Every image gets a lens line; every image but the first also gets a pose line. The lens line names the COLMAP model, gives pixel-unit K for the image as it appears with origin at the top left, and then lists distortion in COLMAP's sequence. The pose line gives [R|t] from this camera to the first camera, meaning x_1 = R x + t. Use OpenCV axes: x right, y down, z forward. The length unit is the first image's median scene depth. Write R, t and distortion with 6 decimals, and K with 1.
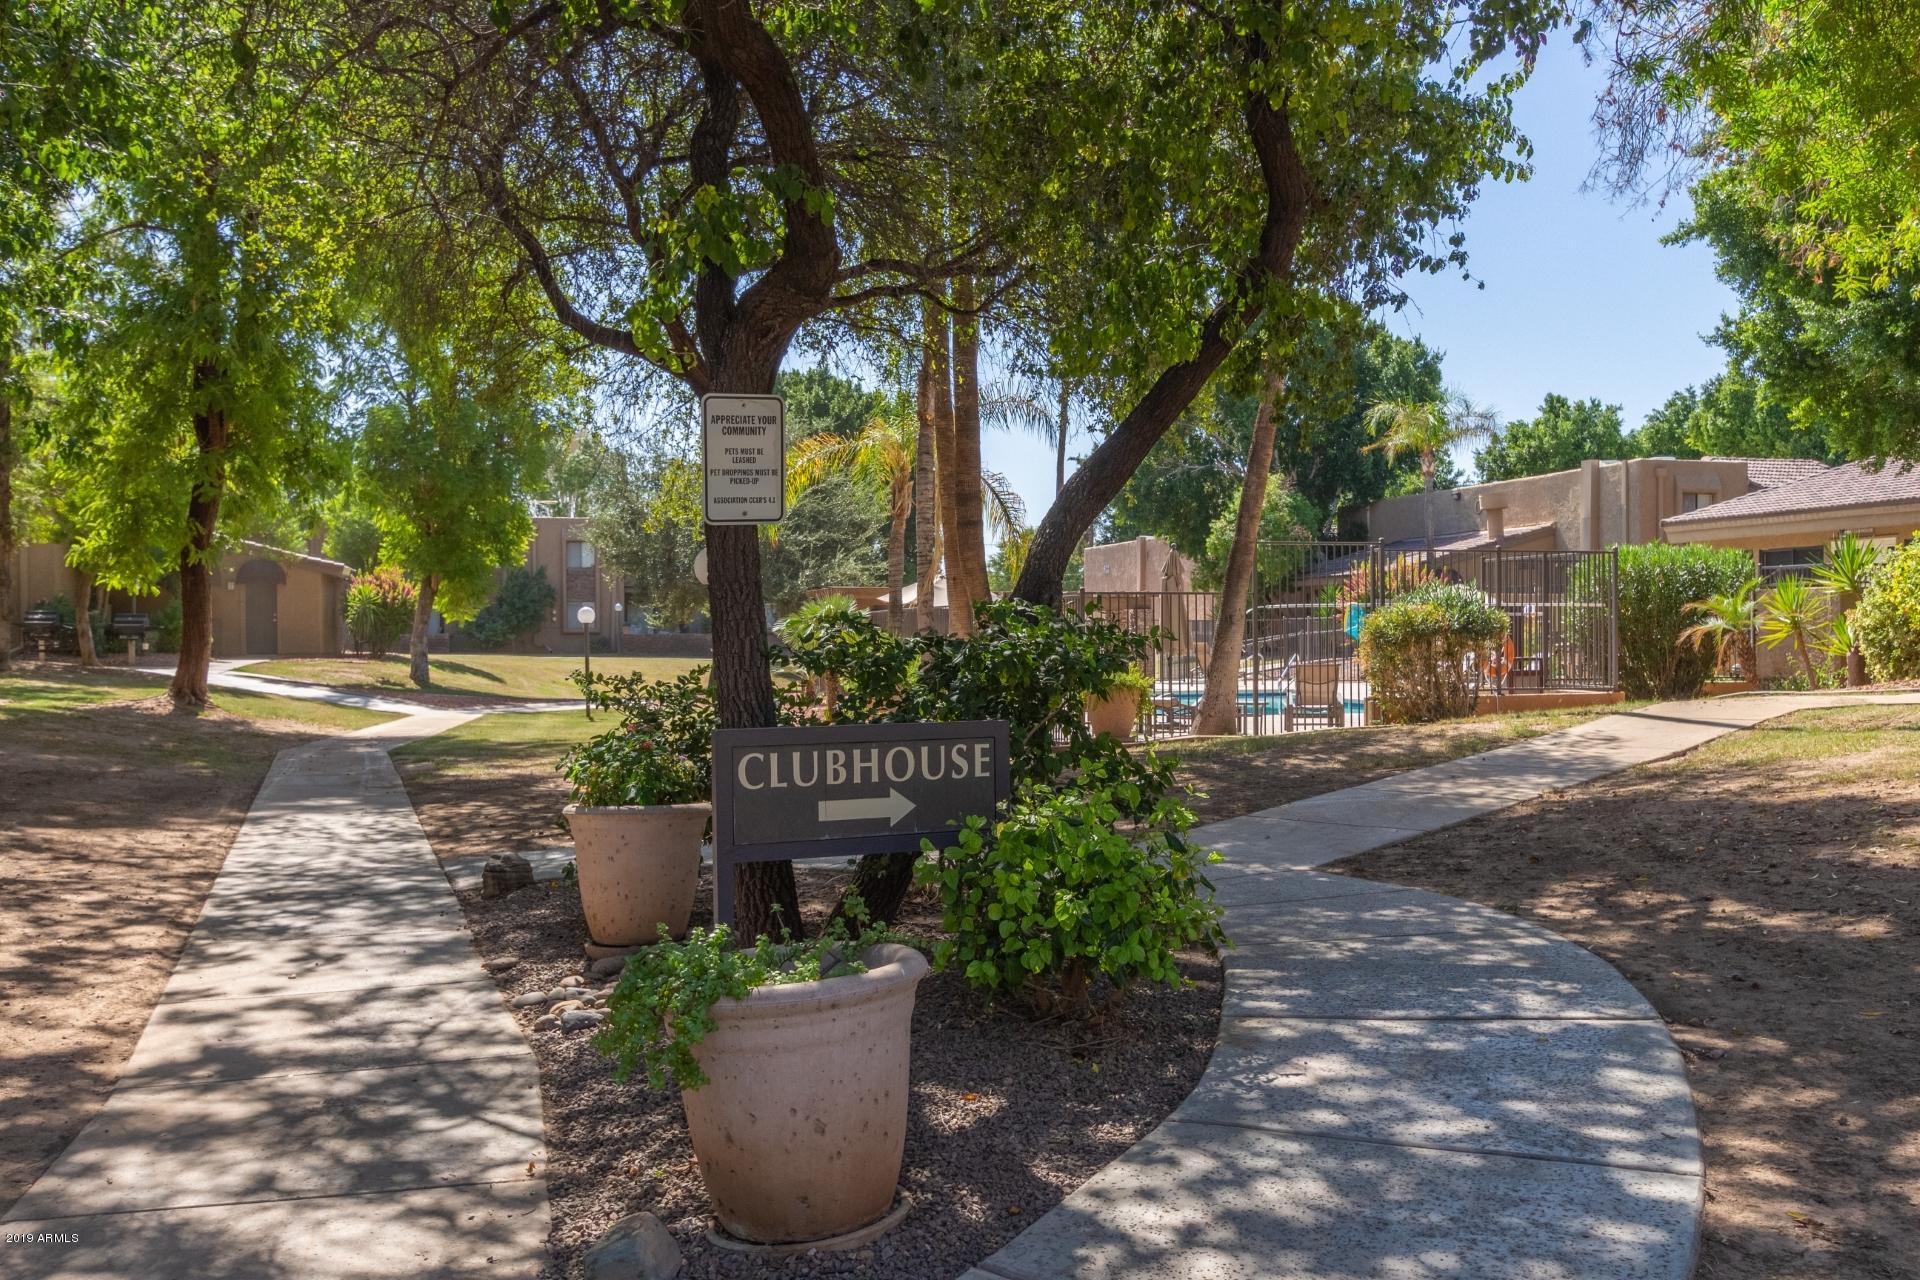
lens RADIAL K [[1705.8, 0, 958.8], [0, 1705.8, 640.0], [0, 0, 1]] dist [-0.000550, 0.025183]
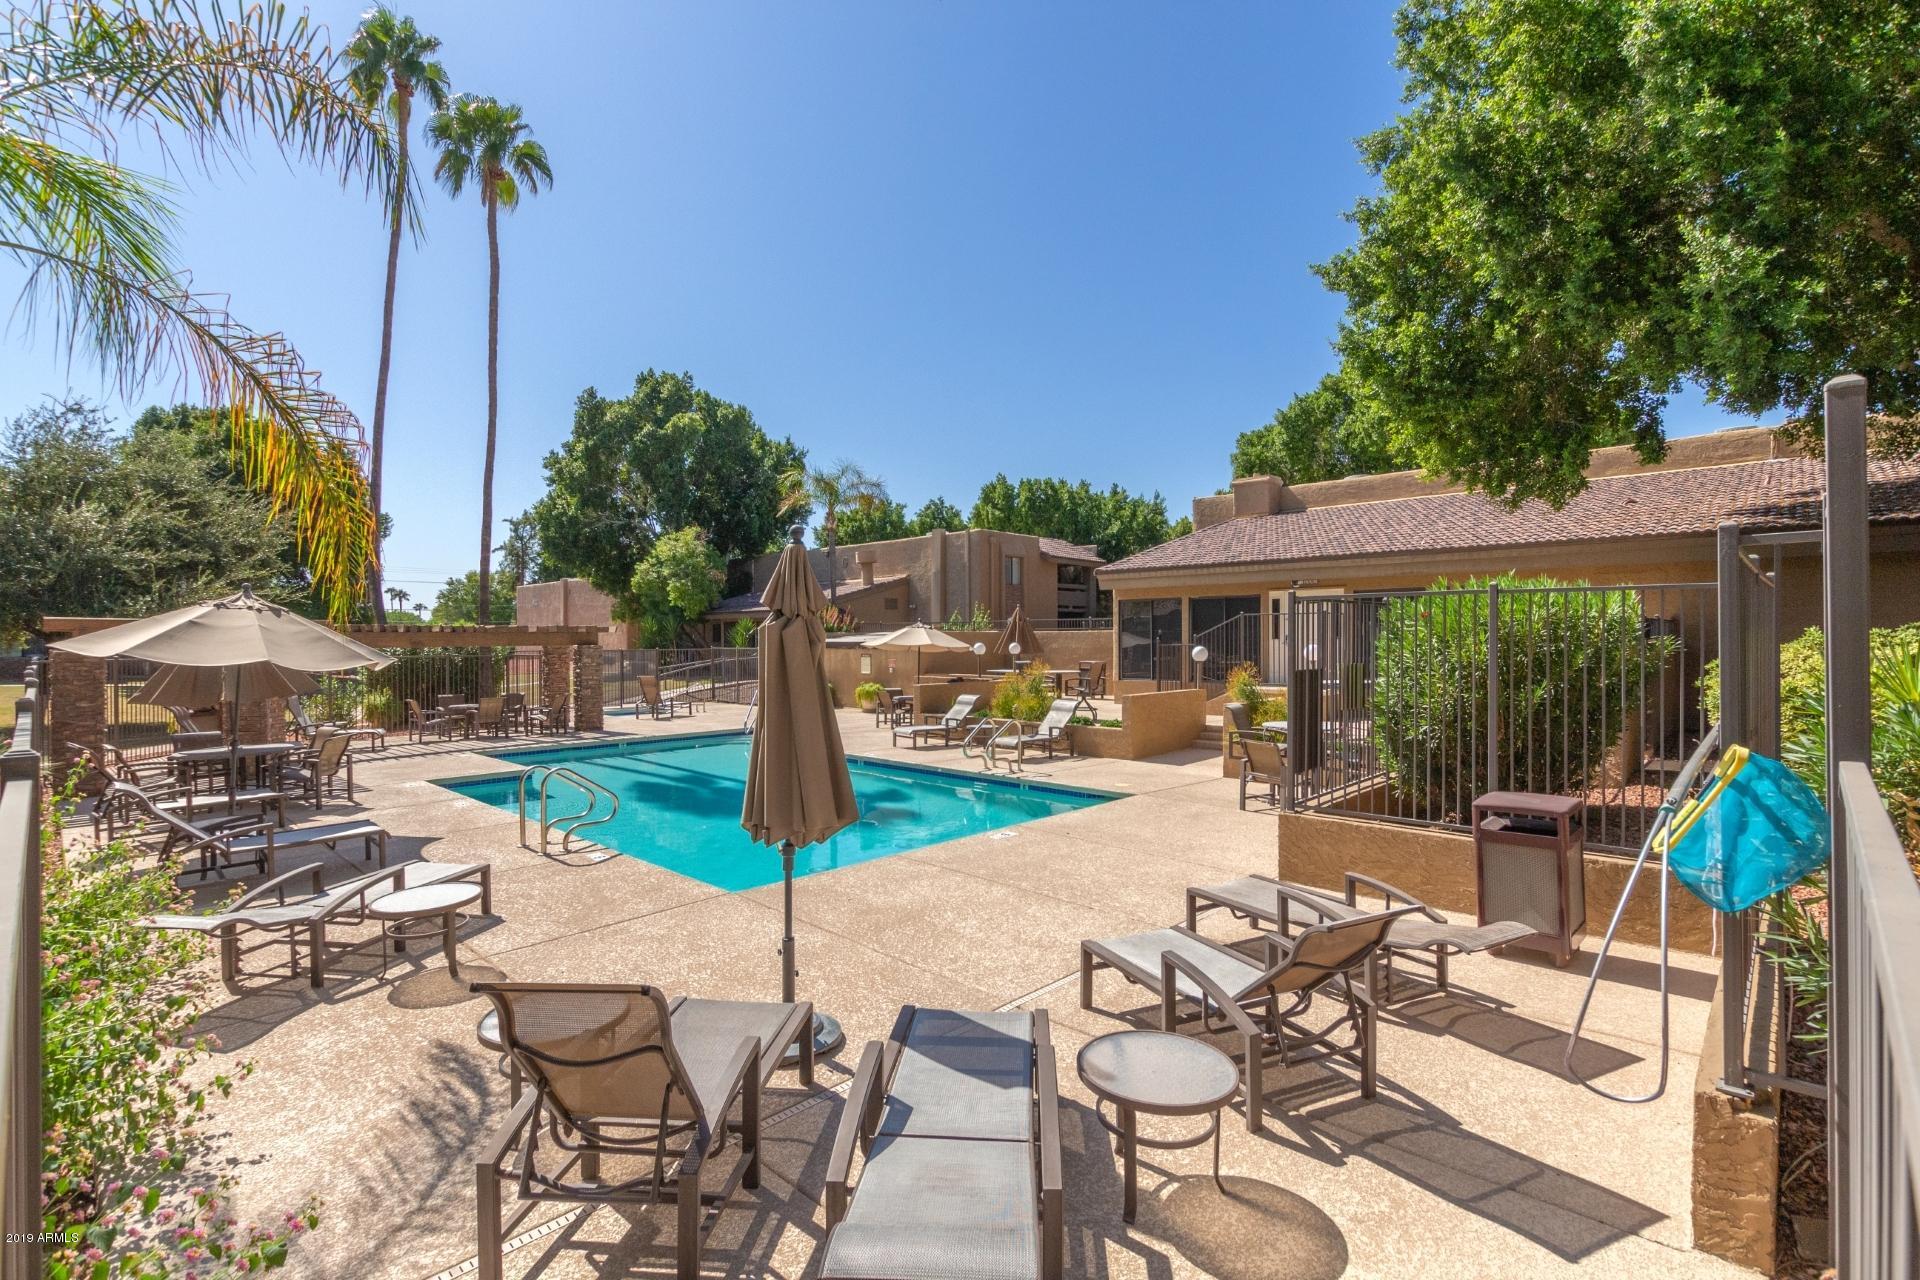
lens RADIAL K [[885.1, 0, 955.4], [0, 885.1, 642.4], [0, 0, 1]] dist [0.008230, -0.001353]
pose [[0.860310, 0.002069, 0.509766, 0.021735], [-0.001177, 0.999997, -0.002073, -0.012069], [-0.509769, 0.001183, 0.860310, 0.319892]]
